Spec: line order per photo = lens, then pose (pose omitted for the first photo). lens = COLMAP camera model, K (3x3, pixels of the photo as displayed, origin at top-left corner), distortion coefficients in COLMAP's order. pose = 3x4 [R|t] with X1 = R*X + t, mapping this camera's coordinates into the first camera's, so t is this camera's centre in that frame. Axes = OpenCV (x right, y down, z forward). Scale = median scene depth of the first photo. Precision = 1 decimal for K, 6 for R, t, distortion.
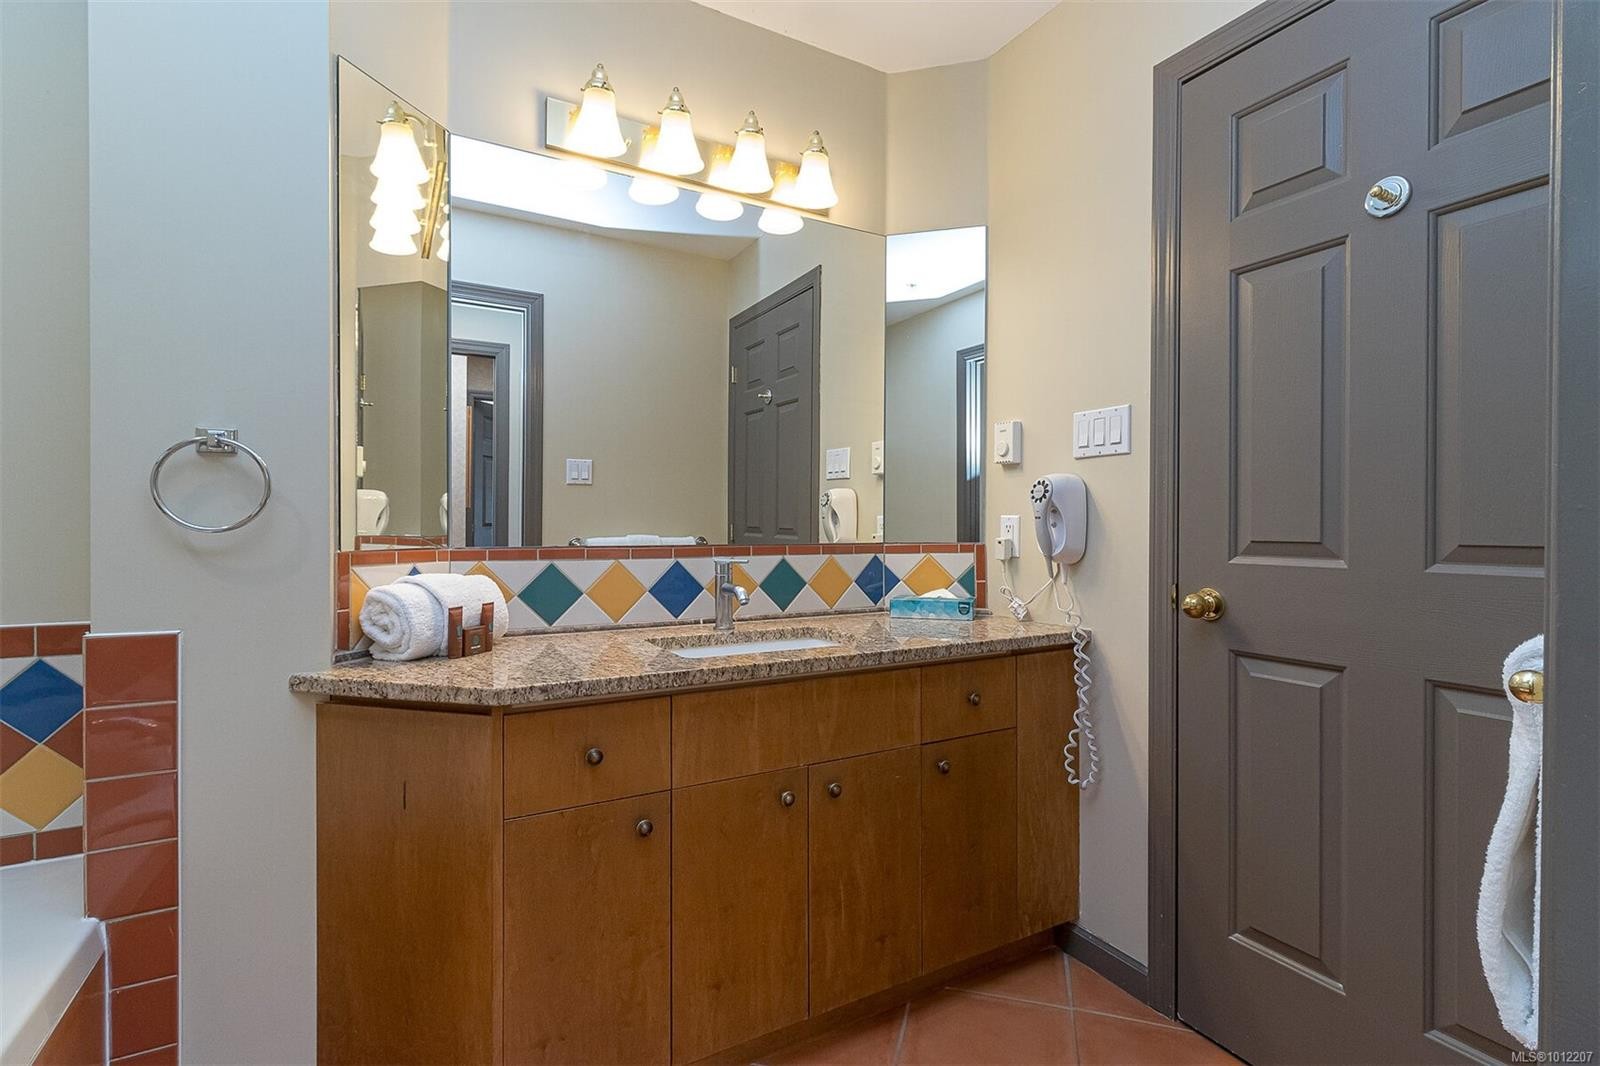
lens RADIAL K [[737.3, 0, 803.6], [0, 737.3, 520.8], [0, 0, 1]] dist [0.003789, 0.000432]
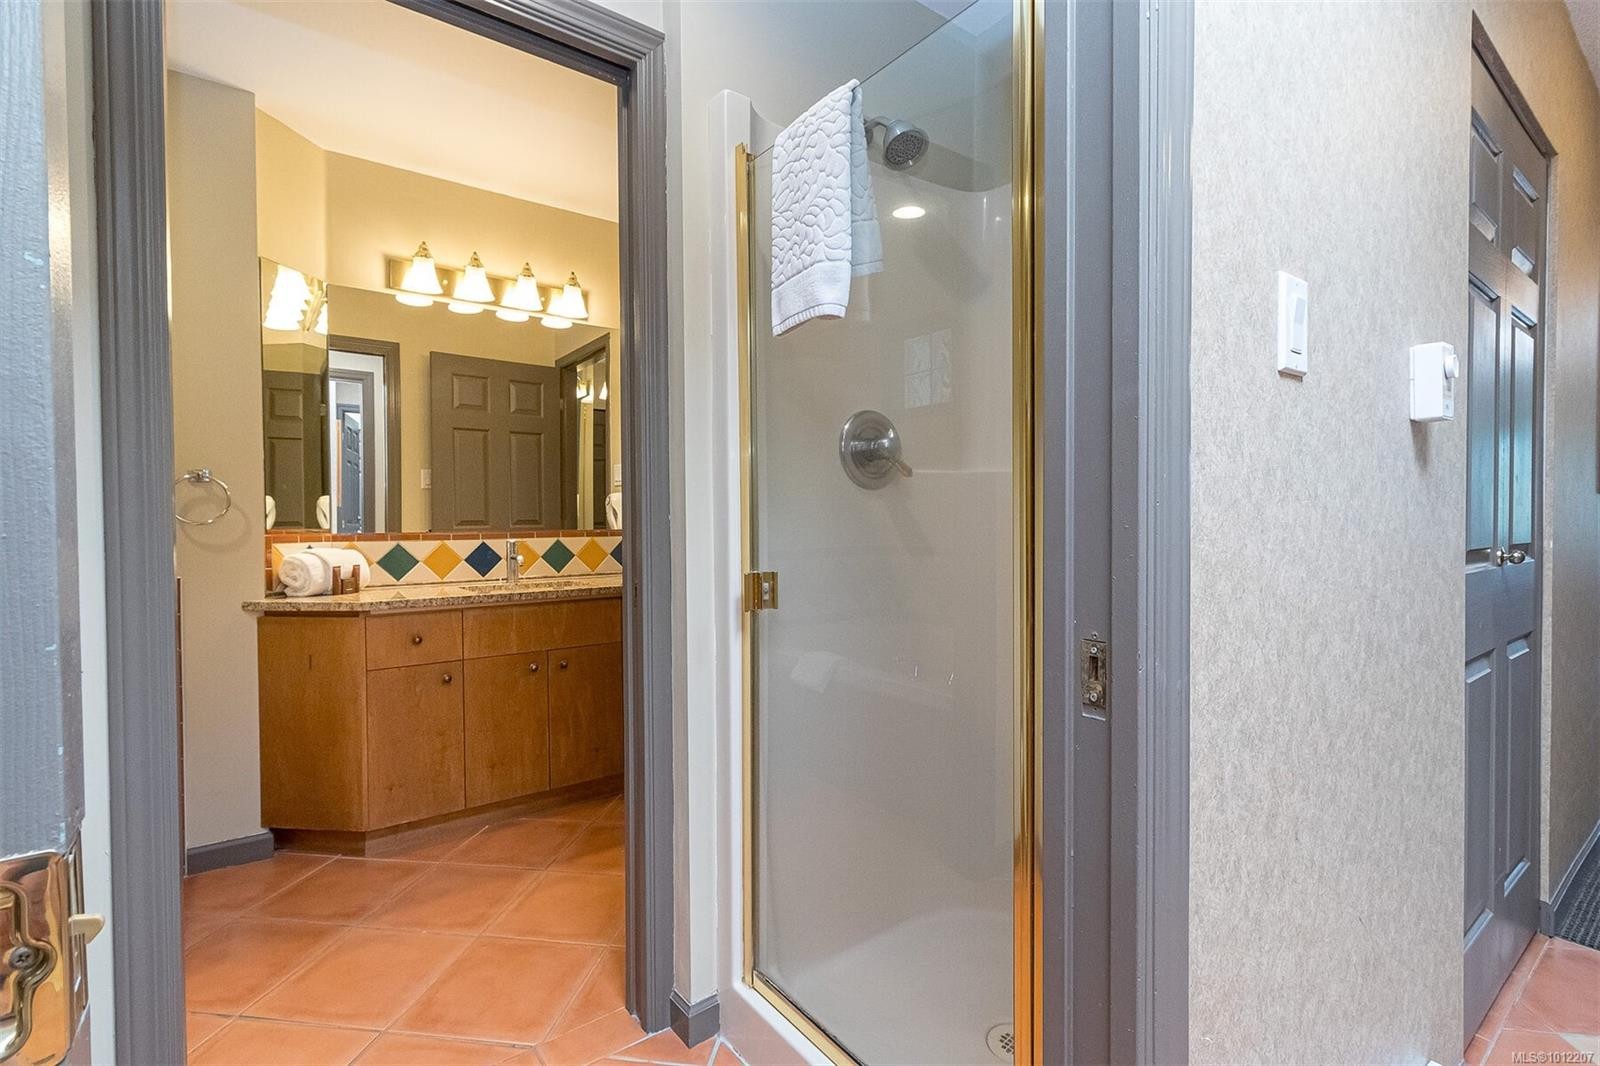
lens RADIAL K [[737.3, 0, 803.6], [0, 737.3, 520.8], [0, 0, 1]] dist [0.003789, 0.000432]
pose [[0.990245, -0.010153, 0.138968, 0.379299], [0.008854, 0.999911, 0.009964, 0.000018], [-0.139057, -0.008636, 0.990247, -0.878653]]
